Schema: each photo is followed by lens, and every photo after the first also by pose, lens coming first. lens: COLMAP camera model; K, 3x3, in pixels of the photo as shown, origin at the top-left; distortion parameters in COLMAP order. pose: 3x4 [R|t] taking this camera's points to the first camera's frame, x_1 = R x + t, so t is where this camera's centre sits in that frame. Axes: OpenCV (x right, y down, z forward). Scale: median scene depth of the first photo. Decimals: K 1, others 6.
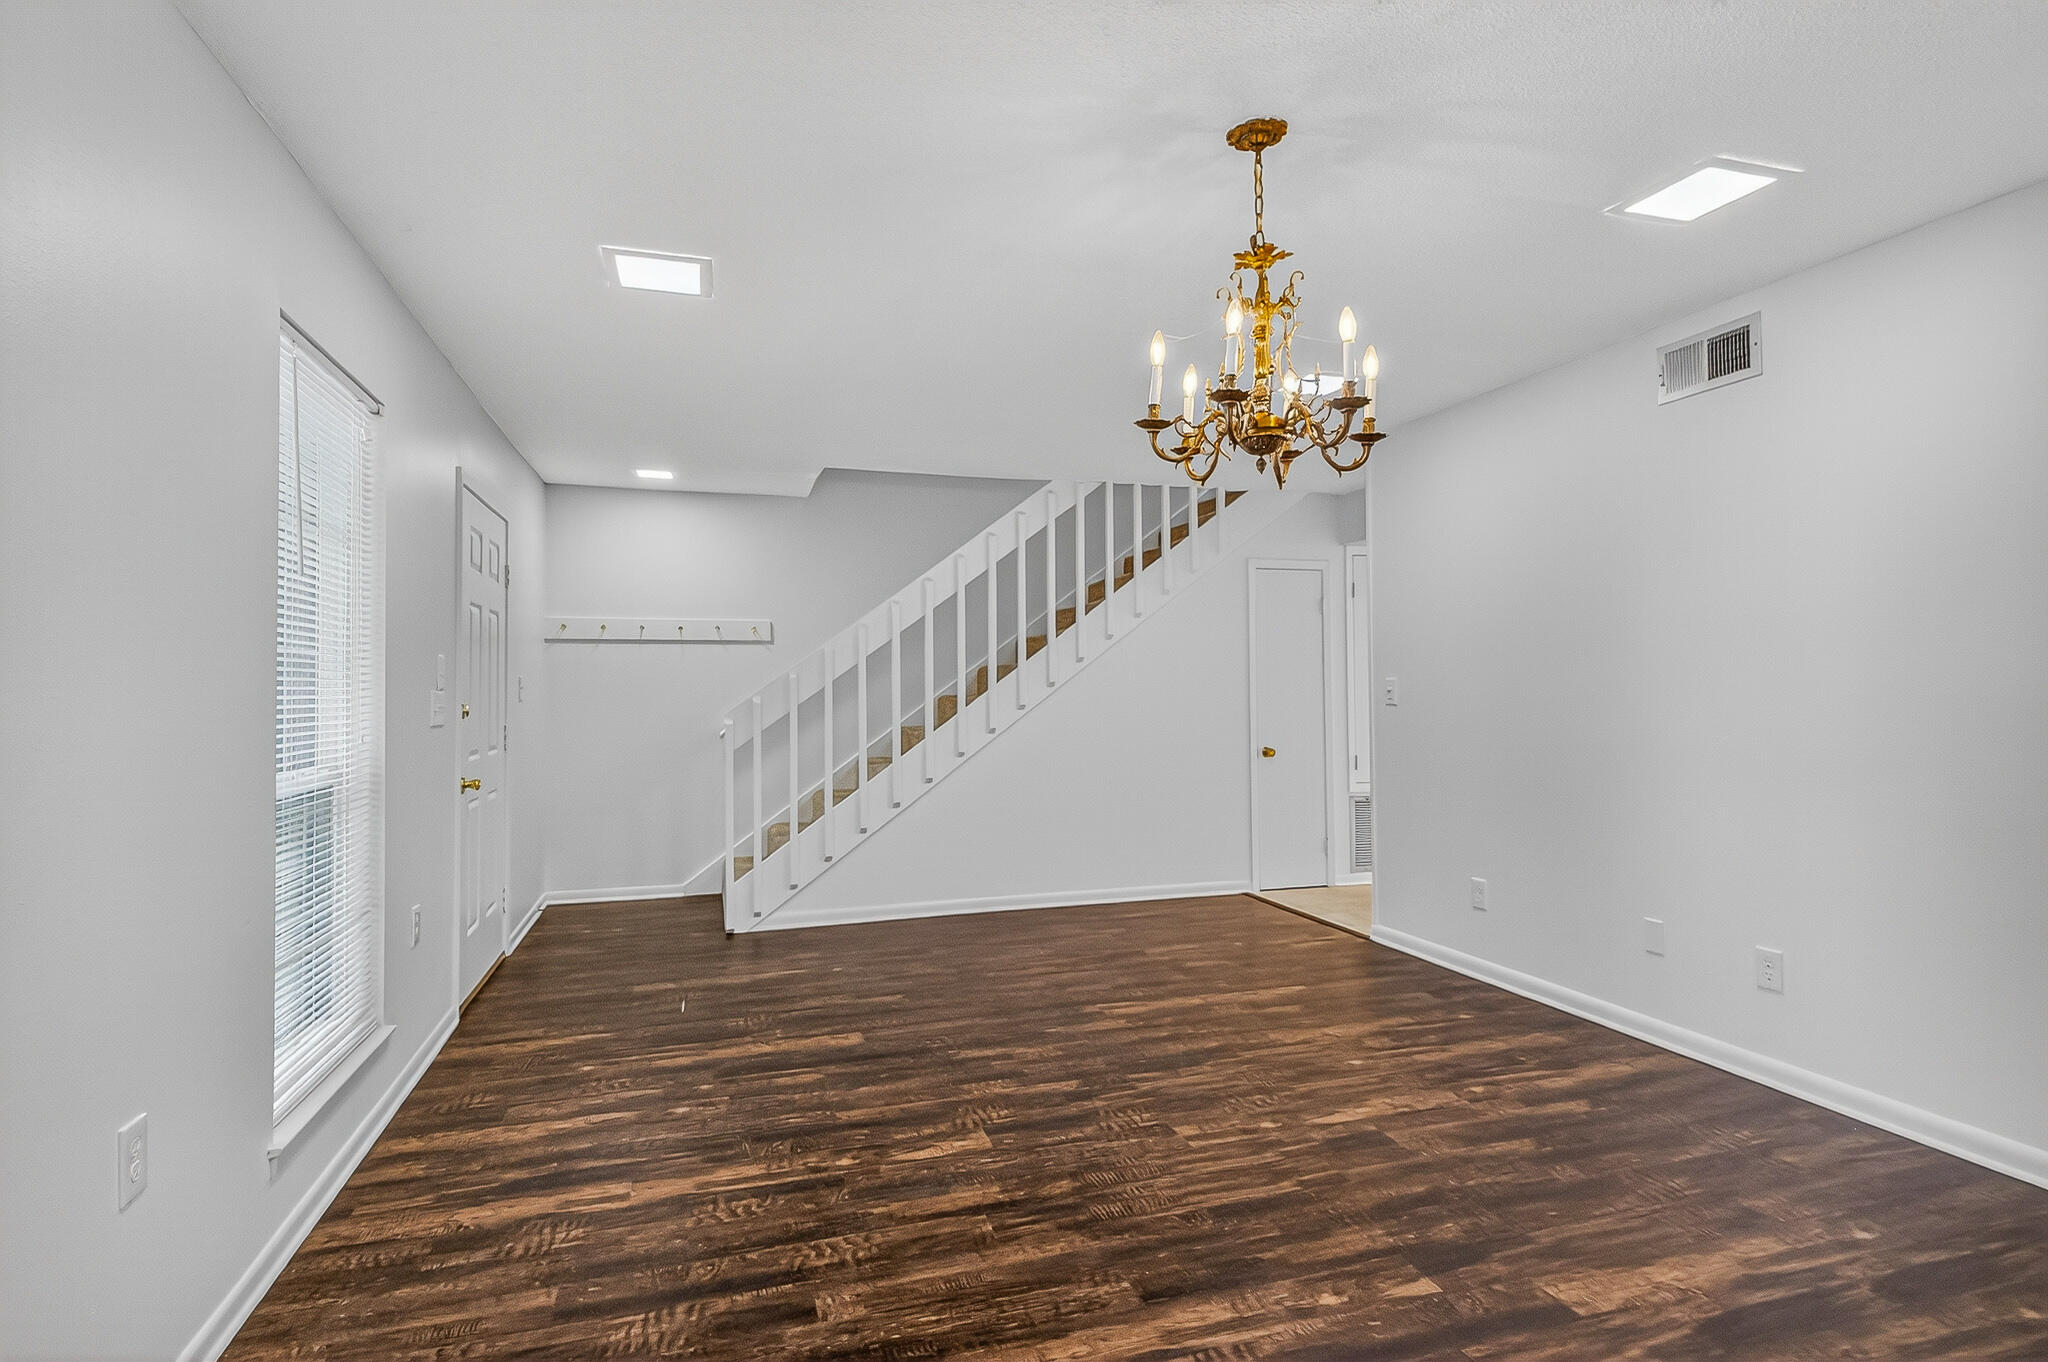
lens RADIAL K [[1013.2, 0, 1034.0], [0, 1013.2, 676.8], [0, 0, 1]] dist [0.031217, -0.009161]
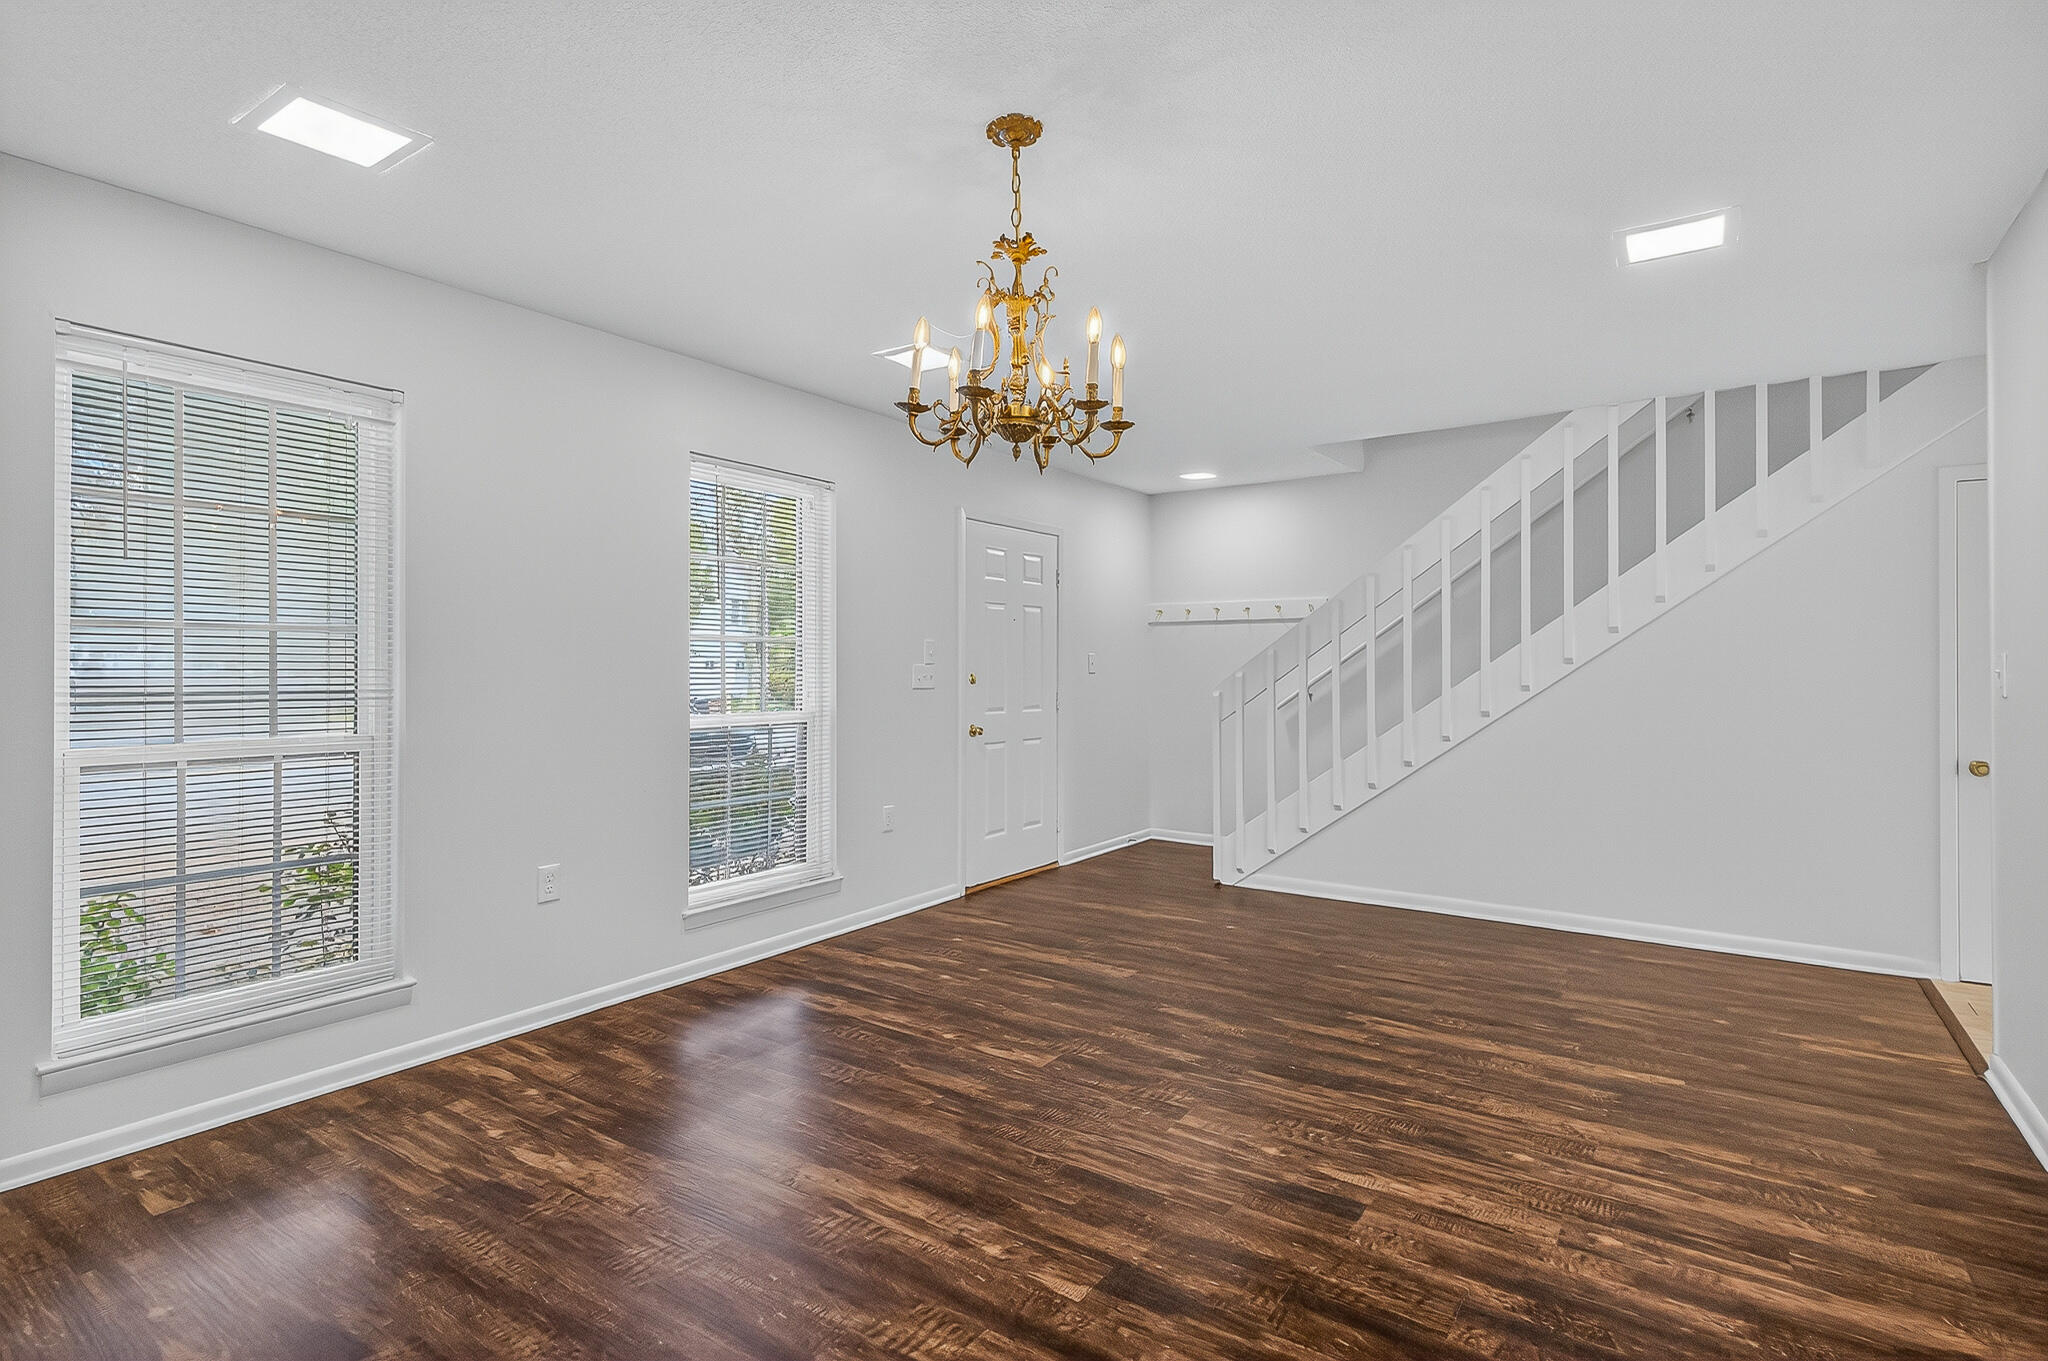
lens RADIAL K [[1013.2, 0, 1027.5], [0, 1013.2, 674.8], [0, 0, 1]] dist [0.031217, -0.009161]
pose [[0.613065, 0.013171, -0.789923, 0.724371], [0.005568, 0.999764, 0.020992, -0.002183], [0.790013, -0.017268, 0.612847, 0.254156]]
